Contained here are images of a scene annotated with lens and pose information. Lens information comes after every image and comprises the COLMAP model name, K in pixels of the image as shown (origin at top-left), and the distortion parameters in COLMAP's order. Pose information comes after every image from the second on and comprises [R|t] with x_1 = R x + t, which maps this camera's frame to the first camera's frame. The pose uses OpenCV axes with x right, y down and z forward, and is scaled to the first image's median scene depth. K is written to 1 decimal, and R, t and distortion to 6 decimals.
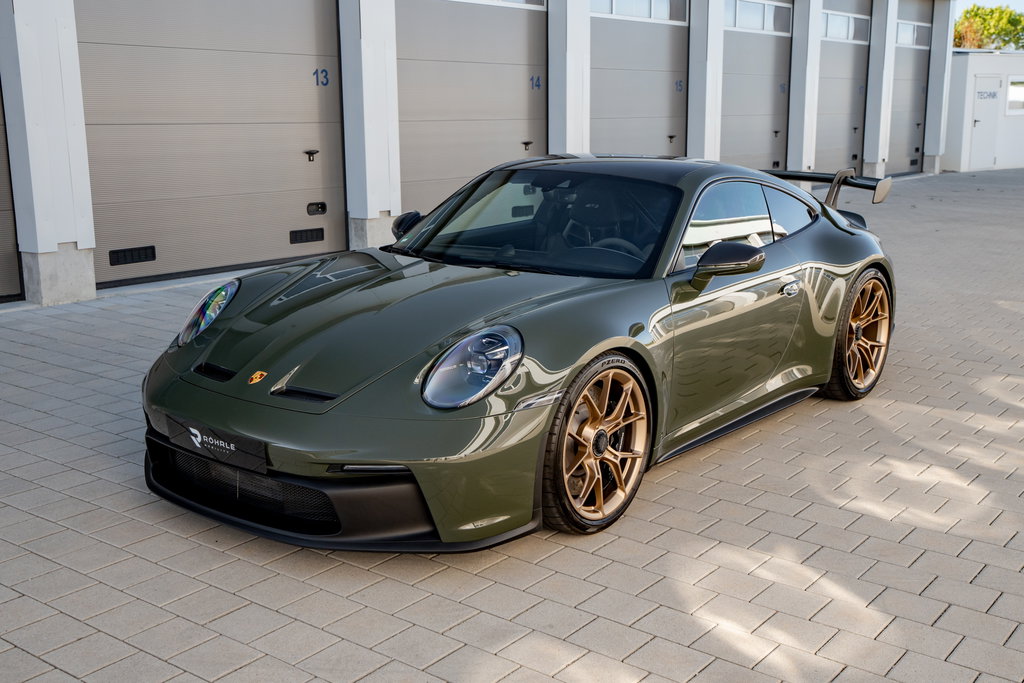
lens RADIAL K [[1092.4, 0, 512.0], [0, 1092.4, 341.5], [0, 0, 1]] dist [0.010603, 0.010428]
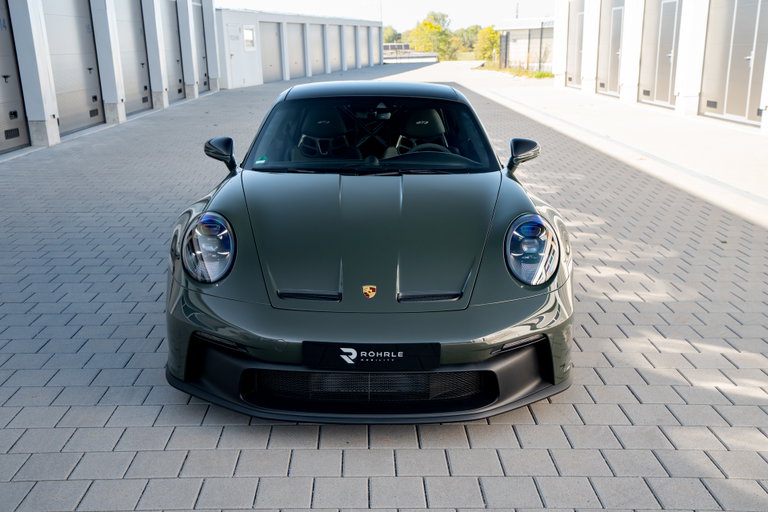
lens RADIAL K [[732.1, 0, 384.0], [0, 732.1, 256.0], [0, 0, 1]] dist [0.069841, 0.013639]
pose [[0.792875, -0.172511, 0.584456, -0.669089], [0.133951, 0.984974, 0.109012, -0.084401], [-0.594479, -0.008145, 0.804070, 0.392864]]
